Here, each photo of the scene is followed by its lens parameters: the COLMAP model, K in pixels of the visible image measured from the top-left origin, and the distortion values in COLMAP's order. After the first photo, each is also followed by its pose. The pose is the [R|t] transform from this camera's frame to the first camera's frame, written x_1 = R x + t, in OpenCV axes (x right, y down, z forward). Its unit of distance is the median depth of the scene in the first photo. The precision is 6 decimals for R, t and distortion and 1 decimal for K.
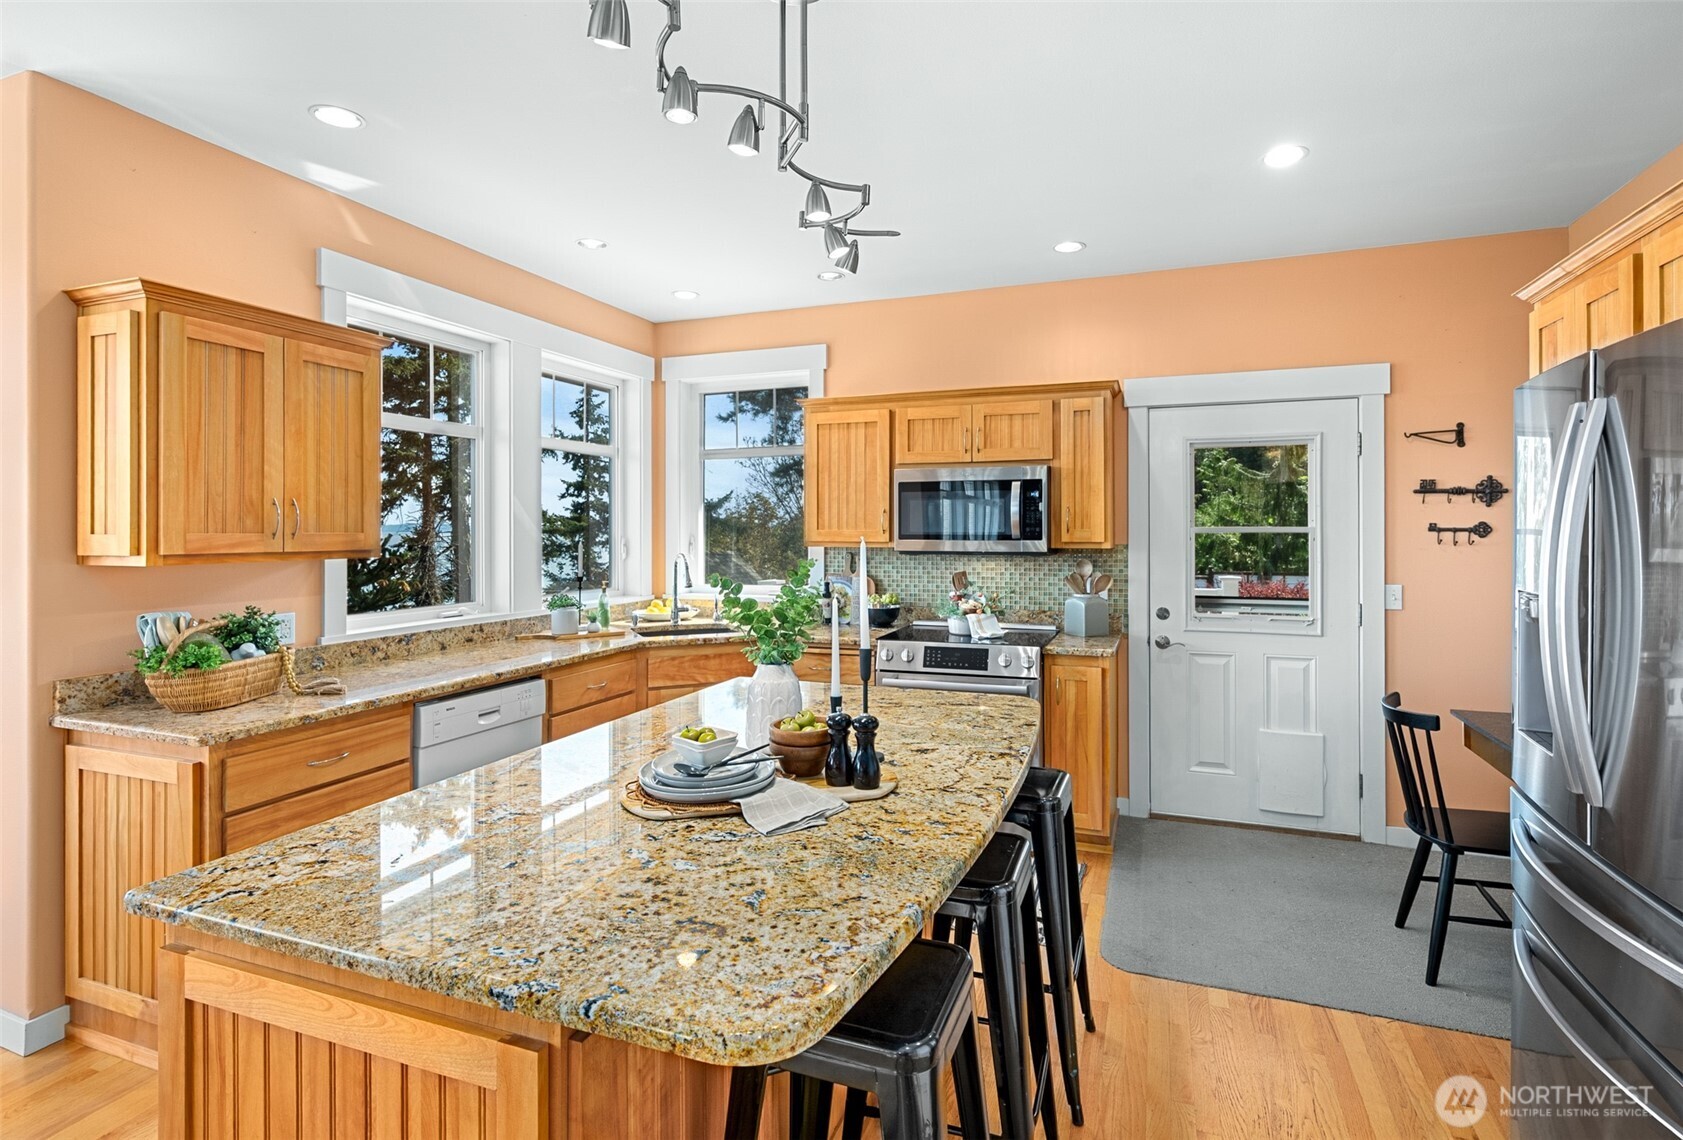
lens RADIAL K [[827.9, 0, 848.3], [0, 827.9, 527.3], [0, 0, 1]] dist [0.001134, 0.000441]
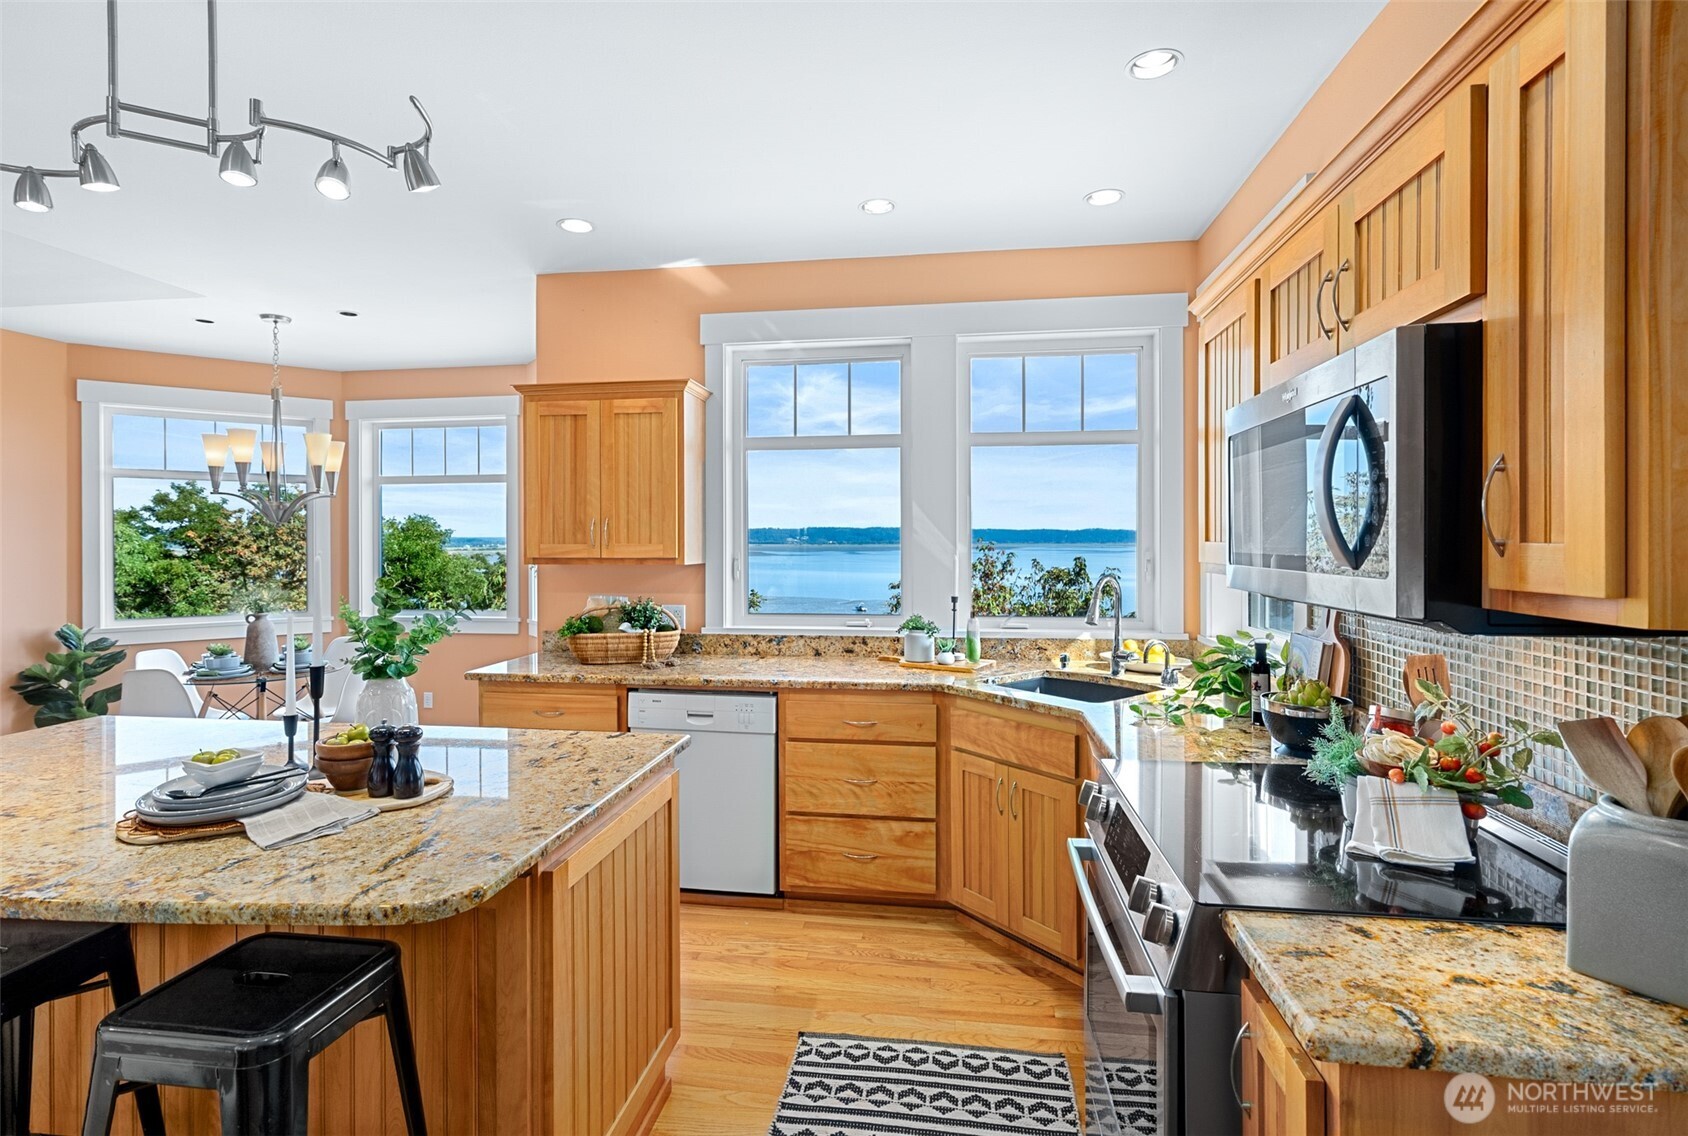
lens RADIAL K [[844.9, 0, 806.2], [0, 844.9, 545.2], [0, 0, 1]] dist [-0.000504, 0.000159]
pose [[0.196819, 0.007699, -0.980410, 0.547453], [0.005676, 0.999943, 0.008992, -0.001198], [0.980423, -0.007335, 0.196765, 0.771073]]
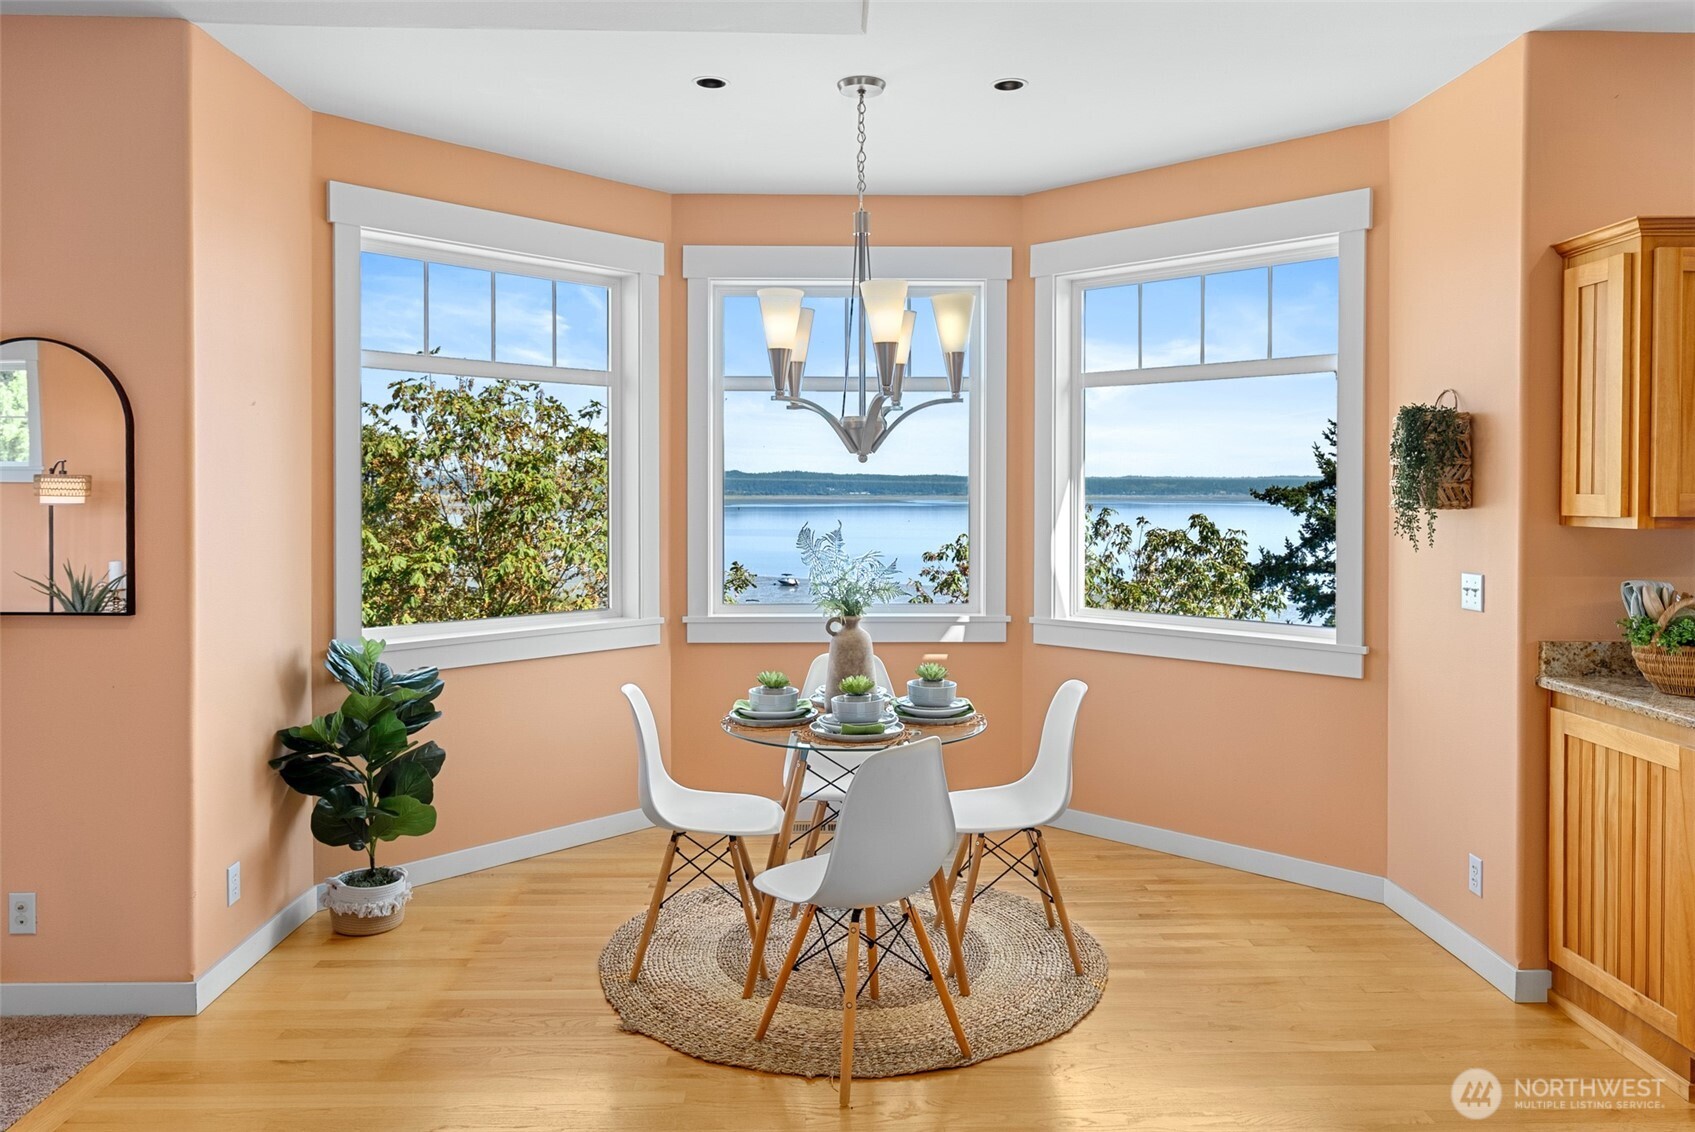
lens RADIAL K [[1162.6, 0, 839.1], [0, 1162.6, 507.2], [0, 0, 1]] dist [0.008910, 0.003007]
pose [[0.373246, 0.015932, -0.927596, 0.016768], [-0.000487, 0.999856, 0.016977, 0.000744], [0.927732, -0.005885, 0.373200, -0.197902]]
